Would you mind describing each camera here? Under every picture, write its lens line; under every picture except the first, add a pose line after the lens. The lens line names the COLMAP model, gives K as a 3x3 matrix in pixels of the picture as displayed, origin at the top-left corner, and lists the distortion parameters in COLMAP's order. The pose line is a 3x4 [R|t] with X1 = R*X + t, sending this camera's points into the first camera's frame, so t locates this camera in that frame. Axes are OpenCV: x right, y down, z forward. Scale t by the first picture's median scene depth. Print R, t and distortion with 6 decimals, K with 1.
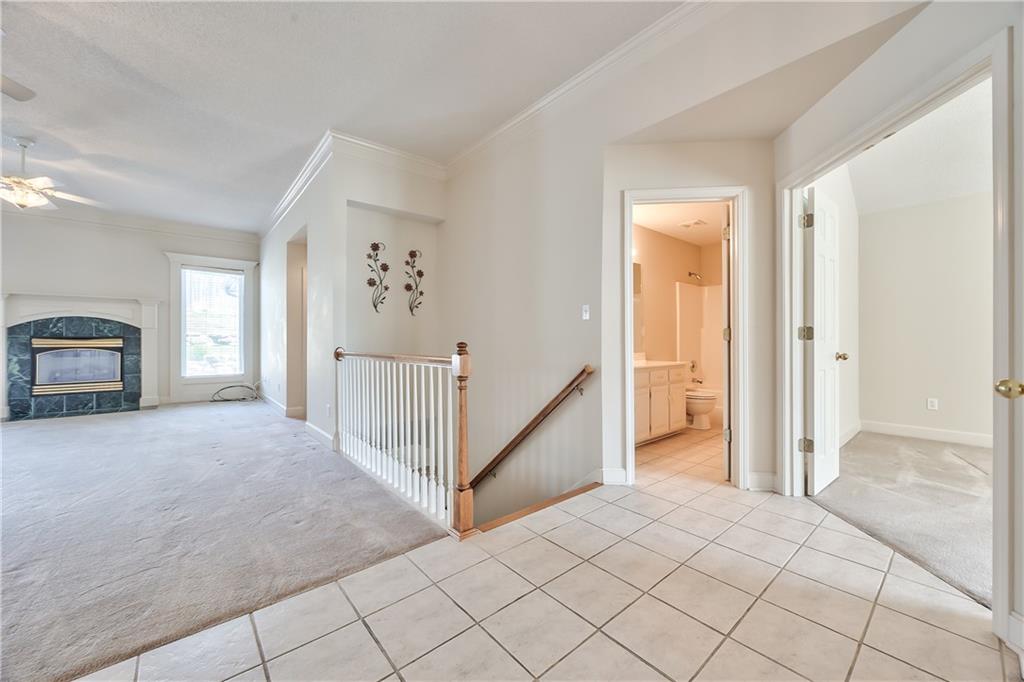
lens RADIAL K [[393.9, 0, 524.4], [0, 393.9, 338.9], [0, 0, 1]] dist [-0.001611, -0.000489]
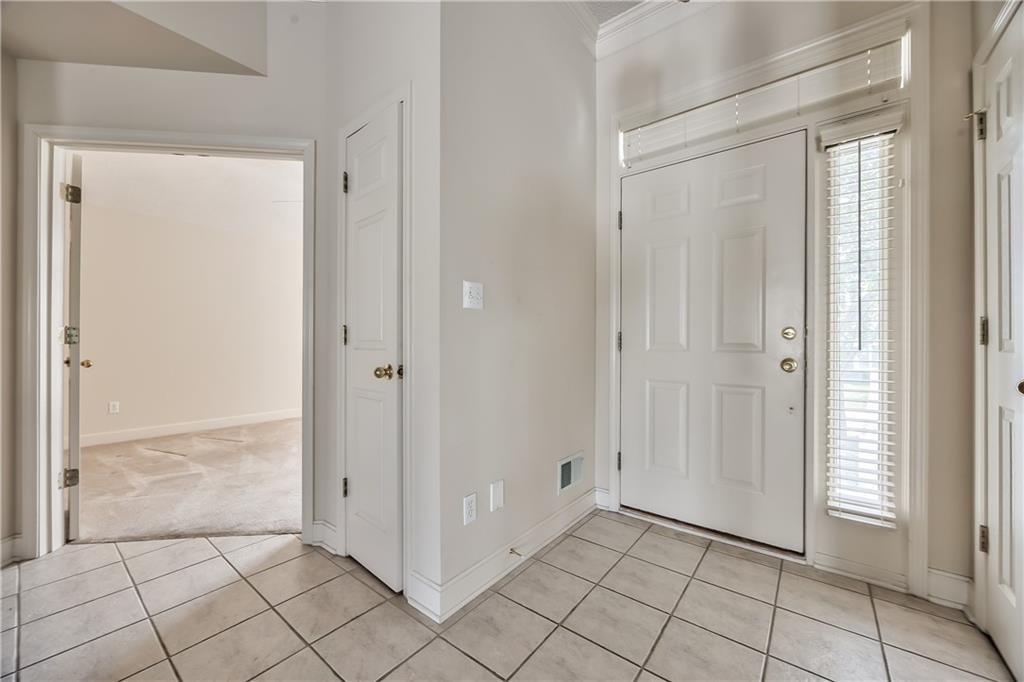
lens RADIAL K [[388.3, 0, 503.6], [0, 388.3, 341.5], [0, 0, 1]] dist [-0.003108, -0.000268]
pose [[-0.176926, 0.010614, 0.984167, -0.120992], [-0.003354, 0.999930, -0.011387, 0.002339], [-0.984219, -0.005316, -0.176878, 0.170640]]
